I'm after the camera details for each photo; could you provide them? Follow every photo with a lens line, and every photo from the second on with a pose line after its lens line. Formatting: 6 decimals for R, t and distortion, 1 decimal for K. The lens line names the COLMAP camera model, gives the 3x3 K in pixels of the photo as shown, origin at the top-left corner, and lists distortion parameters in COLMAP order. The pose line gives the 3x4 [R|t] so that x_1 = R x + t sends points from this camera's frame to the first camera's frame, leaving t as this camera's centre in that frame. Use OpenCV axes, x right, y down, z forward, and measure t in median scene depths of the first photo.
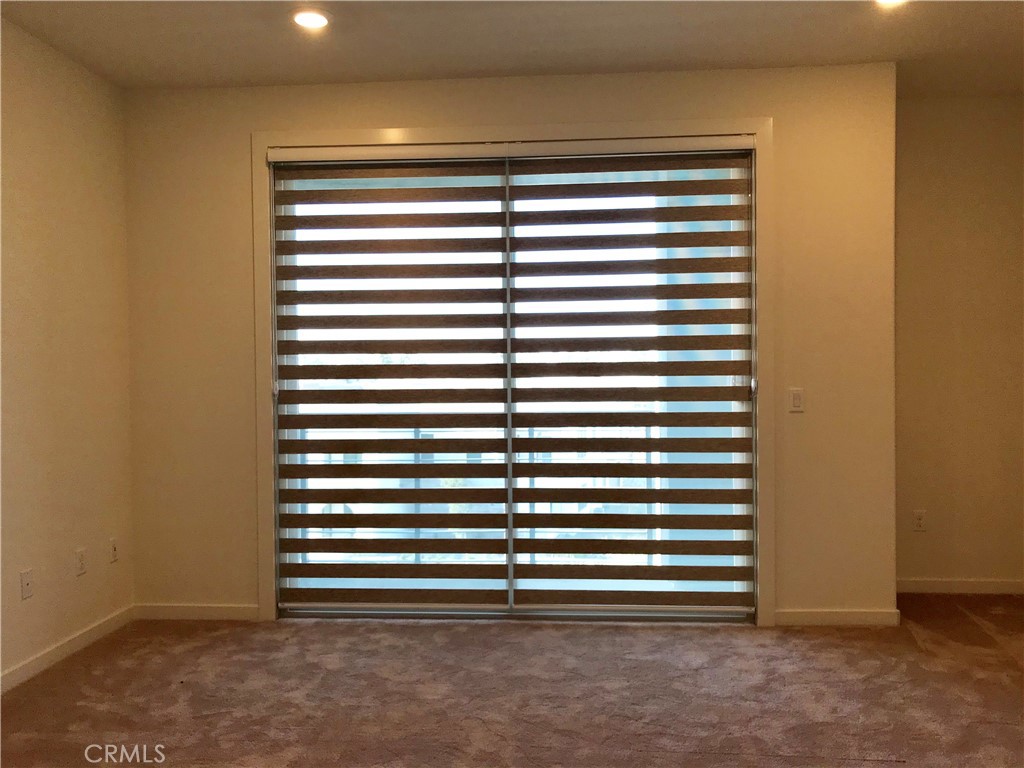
lens RADIAL K [[852.8, 0, 519.2], [0, 852.8, 383.0], [0, 0, 1]] dist [0.042335, -0.033237]
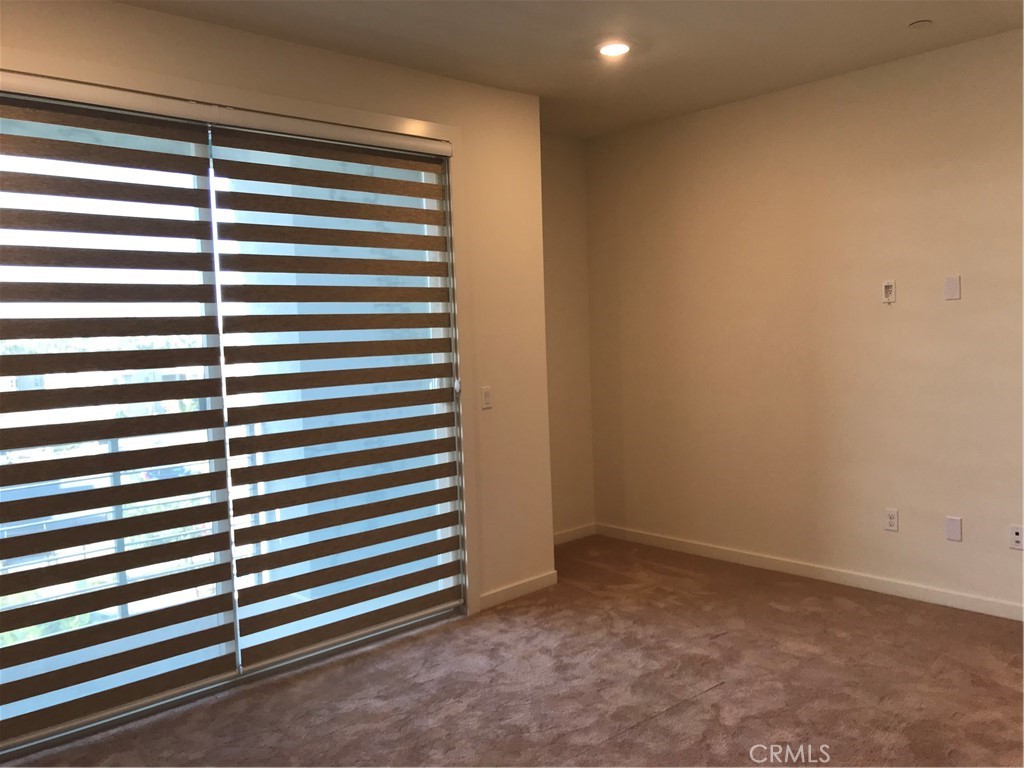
lens RADIAL K [[852.8, 0, 516.6], [0, 852.8, 383.5], [0, 0, 1]] dist [0.042335, -0.033237]
pose [[0.684319, -0.059423, 0.726758, -0.438799], [0.042052, 0.998231, 0.042023, -0.042774], [-0.727970, 0.001805, 0.685607, 0.245863]]
